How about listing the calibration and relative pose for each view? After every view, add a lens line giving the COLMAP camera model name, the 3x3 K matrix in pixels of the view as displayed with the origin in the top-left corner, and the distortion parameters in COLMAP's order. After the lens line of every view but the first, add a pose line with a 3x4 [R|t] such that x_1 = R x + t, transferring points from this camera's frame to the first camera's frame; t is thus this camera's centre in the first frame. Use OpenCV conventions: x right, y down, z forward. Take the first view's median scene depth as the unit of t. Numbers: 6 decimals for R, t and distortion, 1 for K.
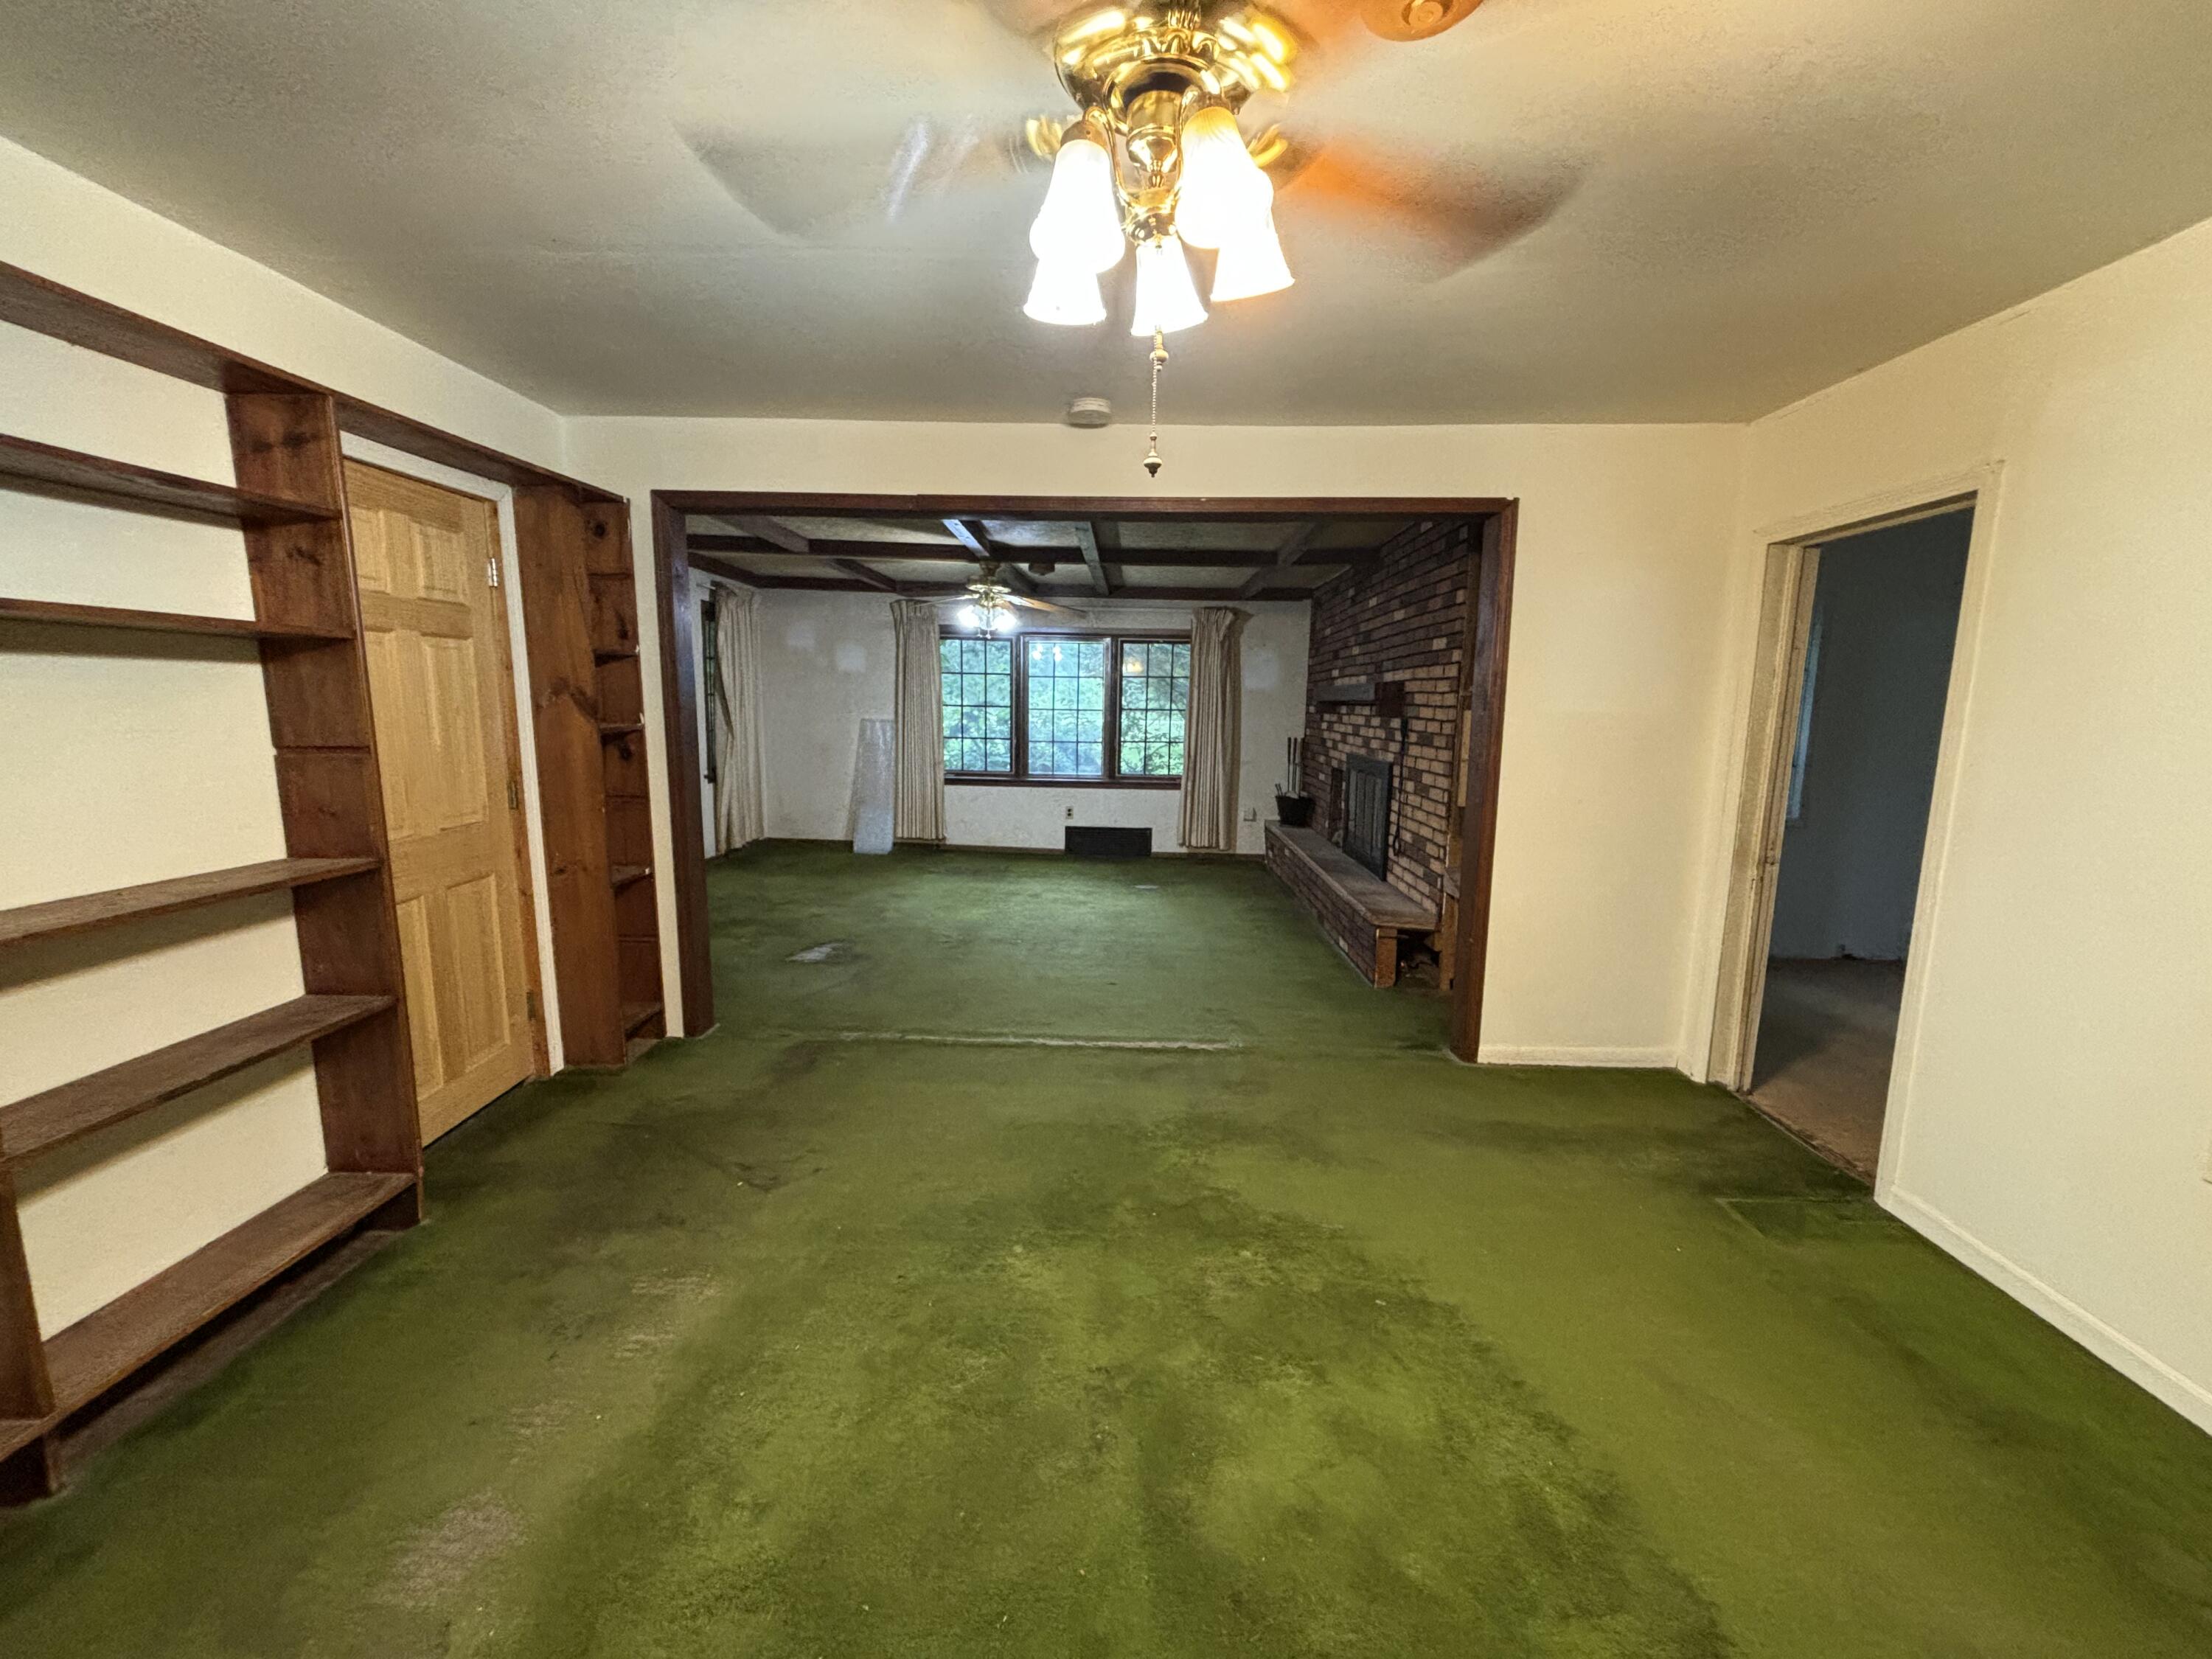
lens RADIAL K [[883.5, 0, 1107.5], [0, 883.5, 830.7], [0, 0, 1]] dist [0.000974, 0.000081]
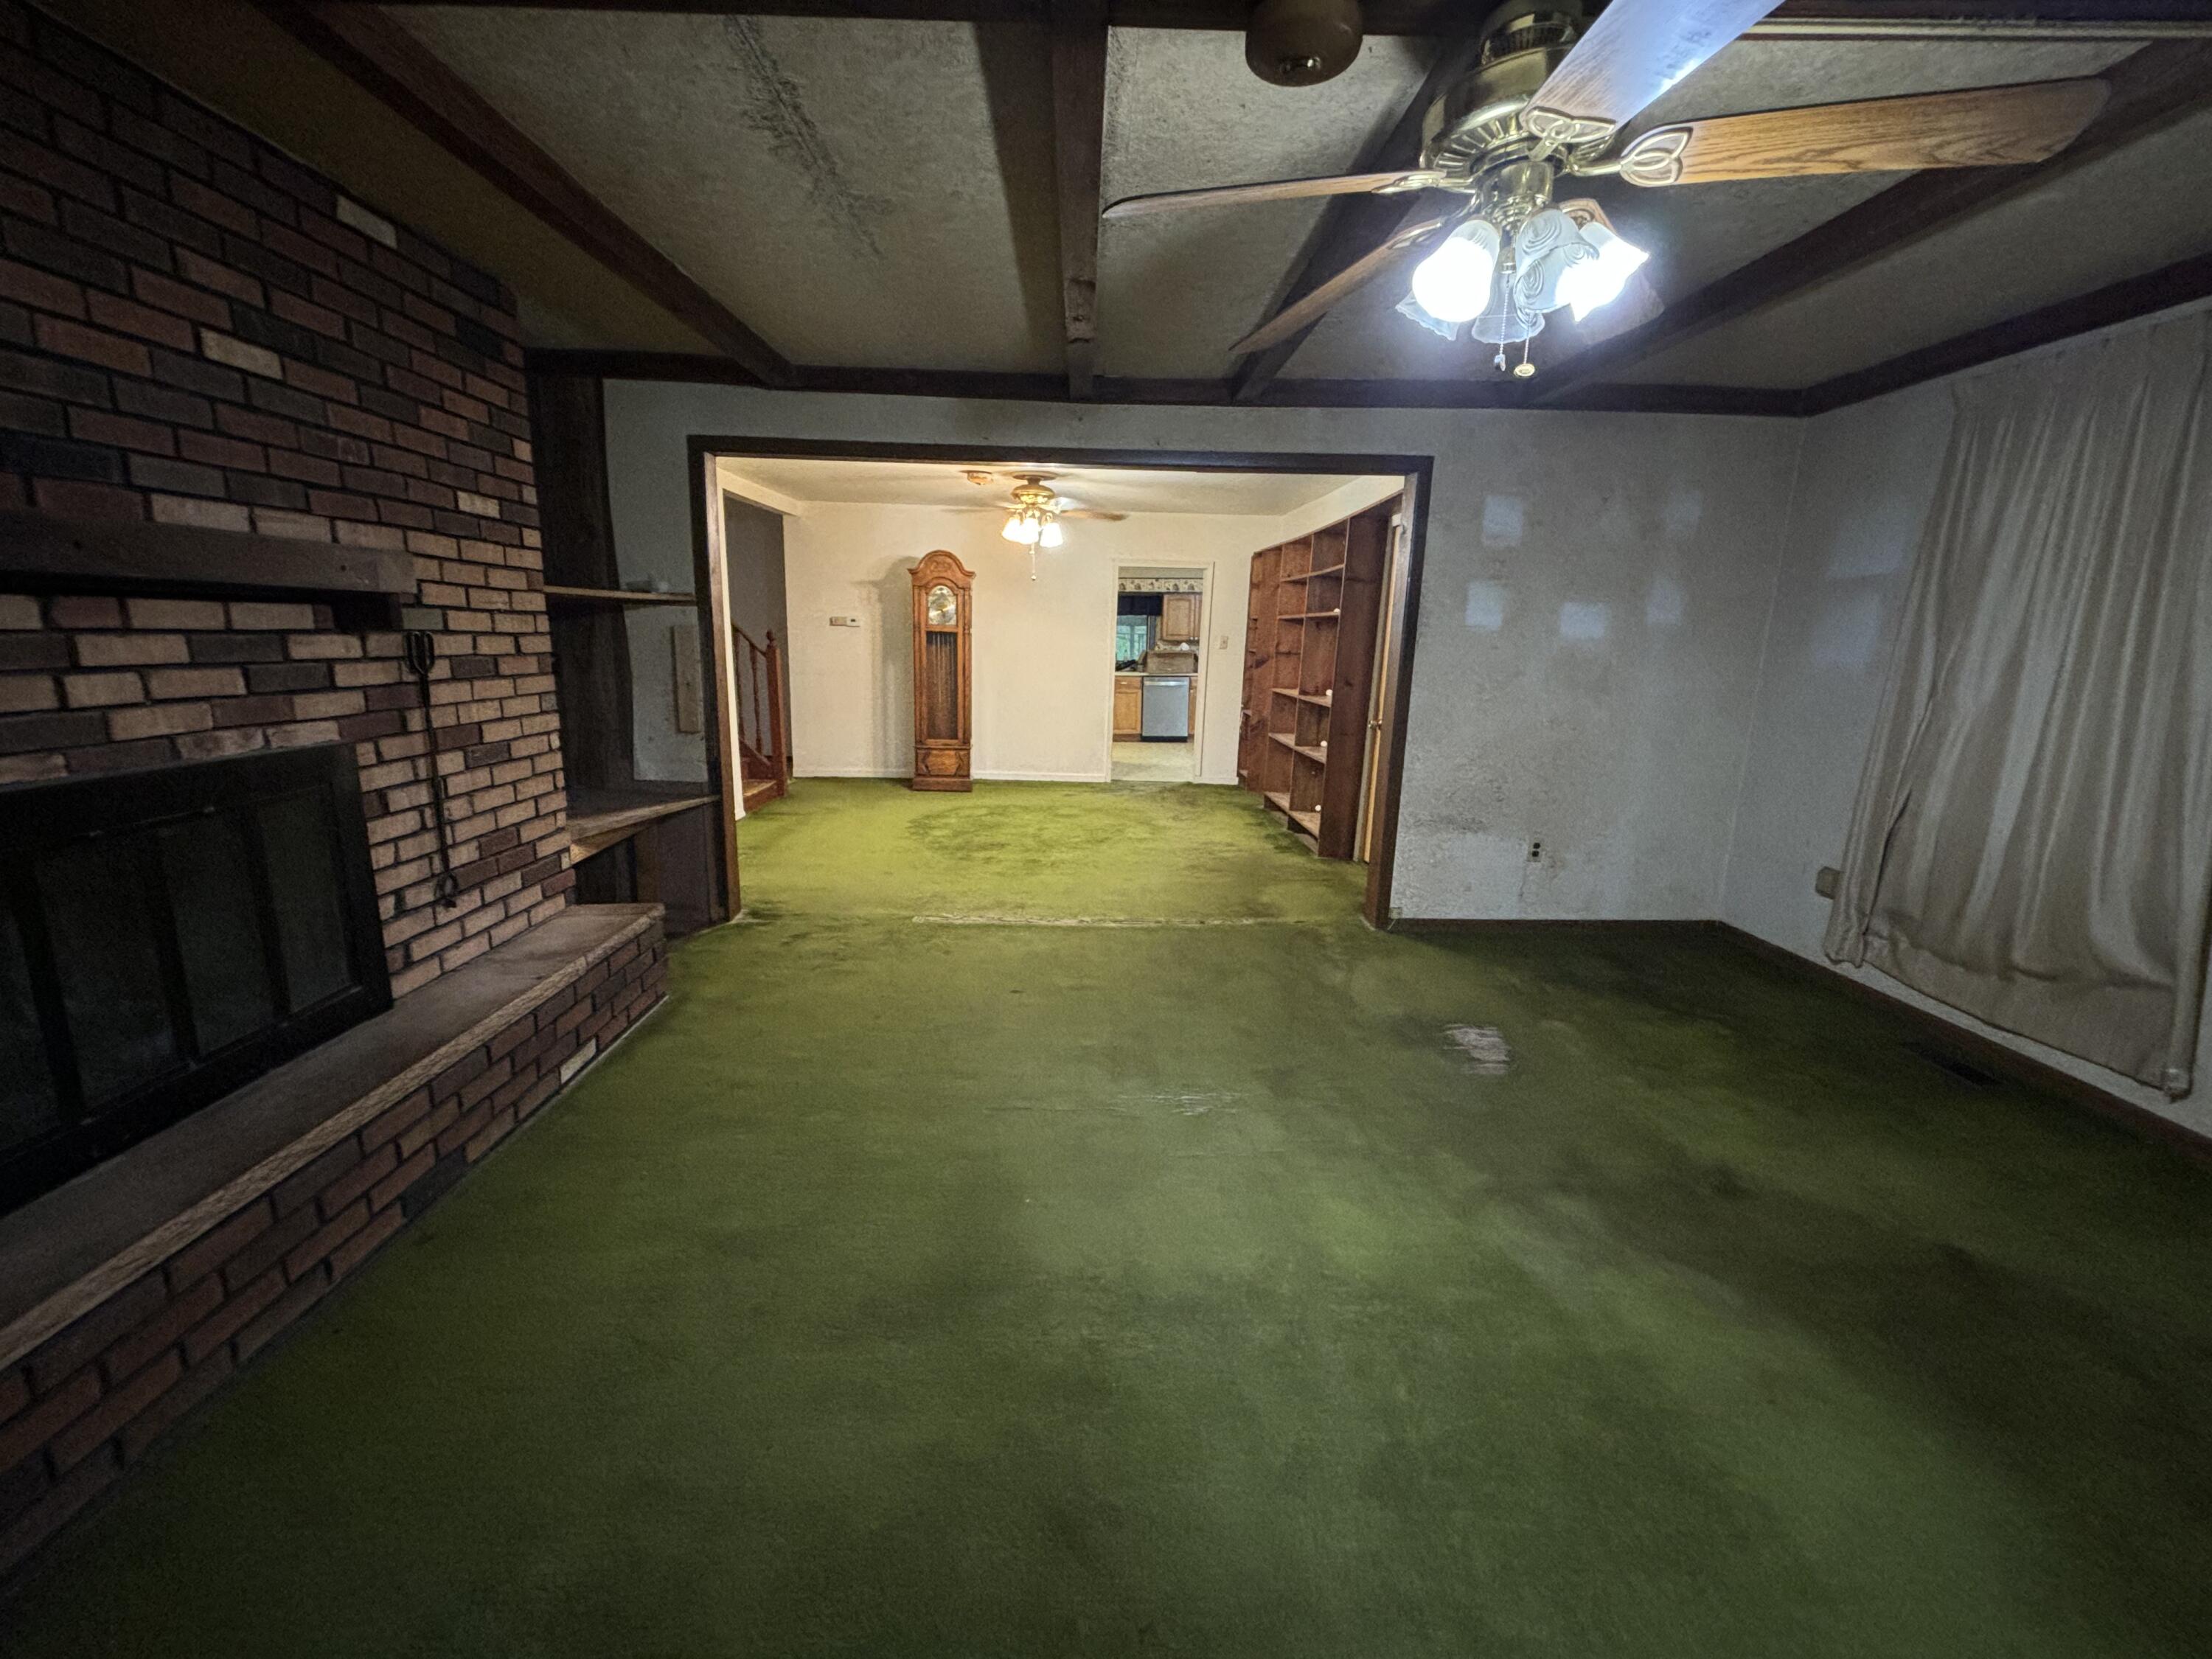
lens RADIAL K [[883.5, 0, 1099.9], [0, 883.5, 819.7], [0, 0, 1]] dist [0.000974, 0.000081]
pose [[-0.997776, -0.025215, -0.061705, -0.015067], [-0.044963, 0.937978, 0.343766, -0.222129], [0.049210, 0.345775, -0.937026, 1.557758]]
